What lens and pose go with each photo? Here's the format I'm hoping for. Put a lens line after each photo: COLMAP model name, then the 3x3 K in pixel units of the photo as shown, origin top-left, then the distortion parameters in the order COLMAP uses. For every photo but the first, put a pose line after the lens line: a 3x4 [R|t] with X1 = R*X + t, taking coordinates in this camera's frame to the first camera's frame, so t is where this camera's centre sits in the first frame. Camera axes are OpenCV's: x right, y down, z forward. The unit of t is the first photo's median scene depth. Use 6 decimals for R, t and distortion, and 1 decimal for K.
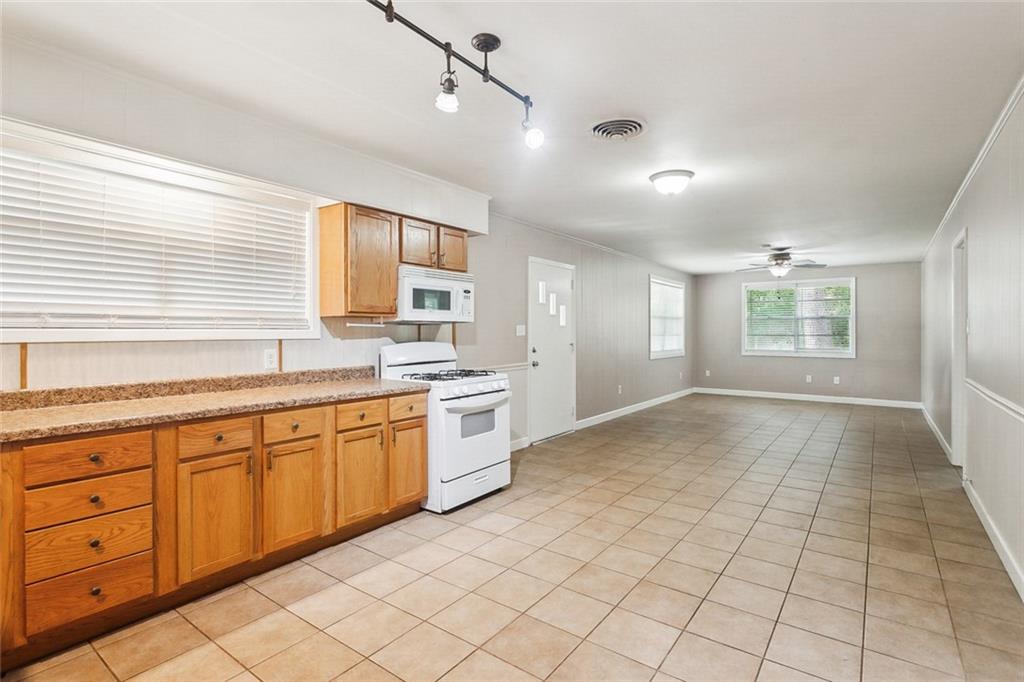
lens RADIAL K [[496.8, 0, 508.7], [0, 496.8, 331.8], [0, 0, 1]] dist [-0.020143, 0.010154]
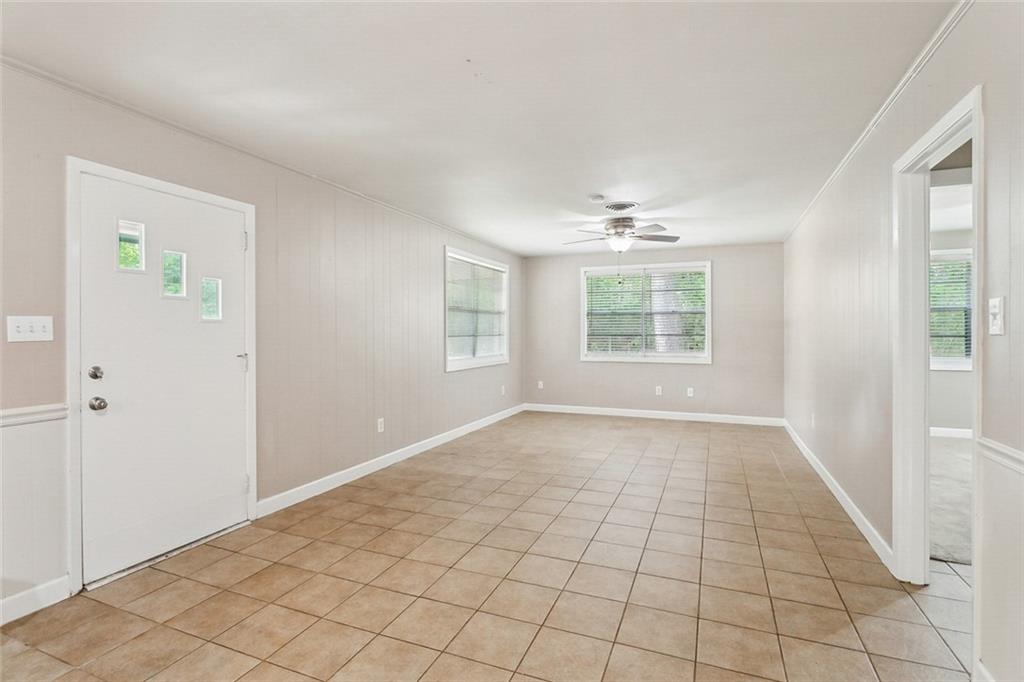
lens RADIAL K [[496.8, 0, 508.7], [0, 496.8, 331.8], [0, 0, 1]] dist [-0.020143, 0.010154]
pose [[0.969074, -0.002818, 0.246753, 0.299451], [0.002536, 0.999996, 0.001460, 0.000382], [-0.246756, -0.000789, 0.969077, 0.483661]]
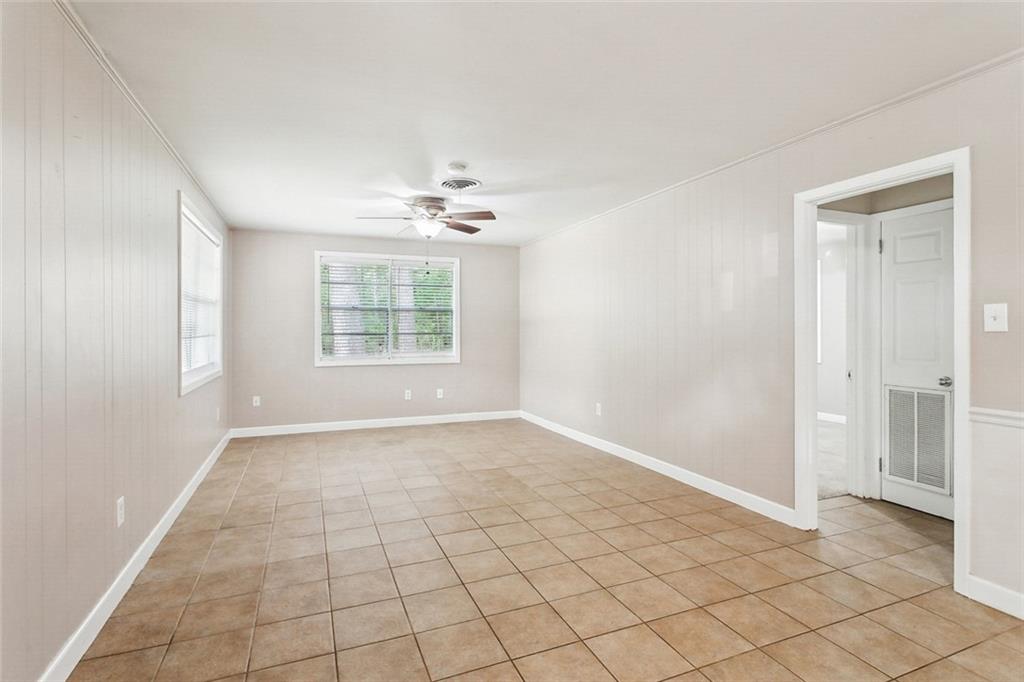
lens RADIAL K [[496.8, 0, 508.7], [0, 496.8, 331.8], [0, 0, 1]] dist [-0.020143, 0.010154]
pose [[0.513550, -0.006311, 0.858036, 0.108580], [0.002012, 0.999979, 0.006151, -0.000256], [-0.858057, -0.001433, 0.513552, 0.825000]]
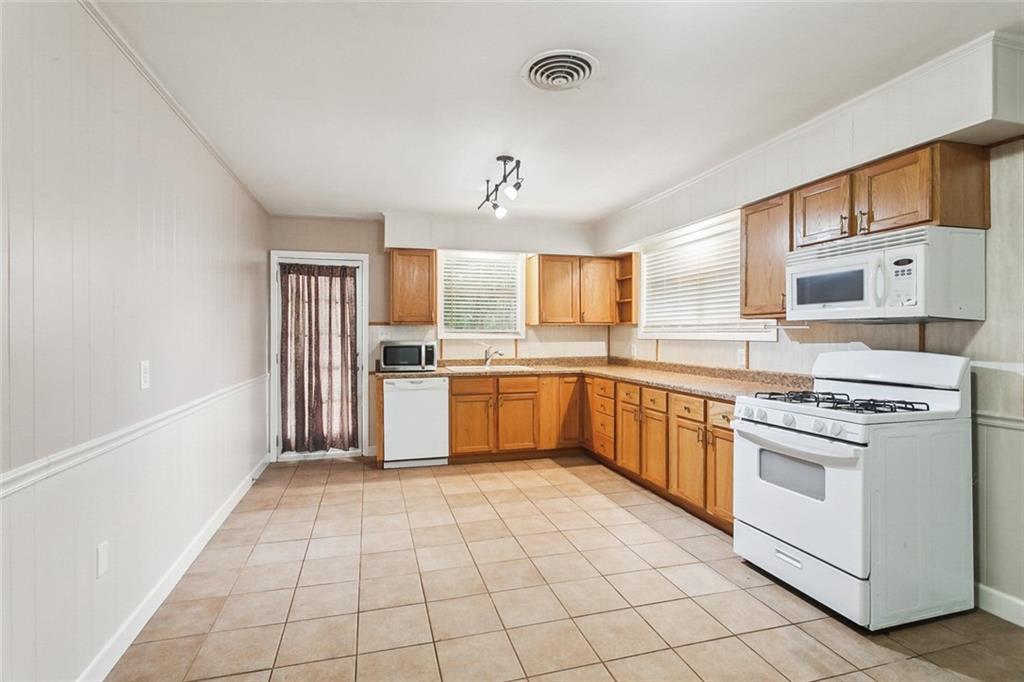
lens RADIAL K [[496.8, 0, 508.7], [0, 496.8, 331.8], [0, 0, 1]] dist [-0.020143, 0.010154]
pose [[-0.609335, -0.001242, -0.792912, 0.620327], [0.001270, 0.999996, -0.002543, -0.002856], [0.792912, -0.002557, -0.609331, 0.993922]]
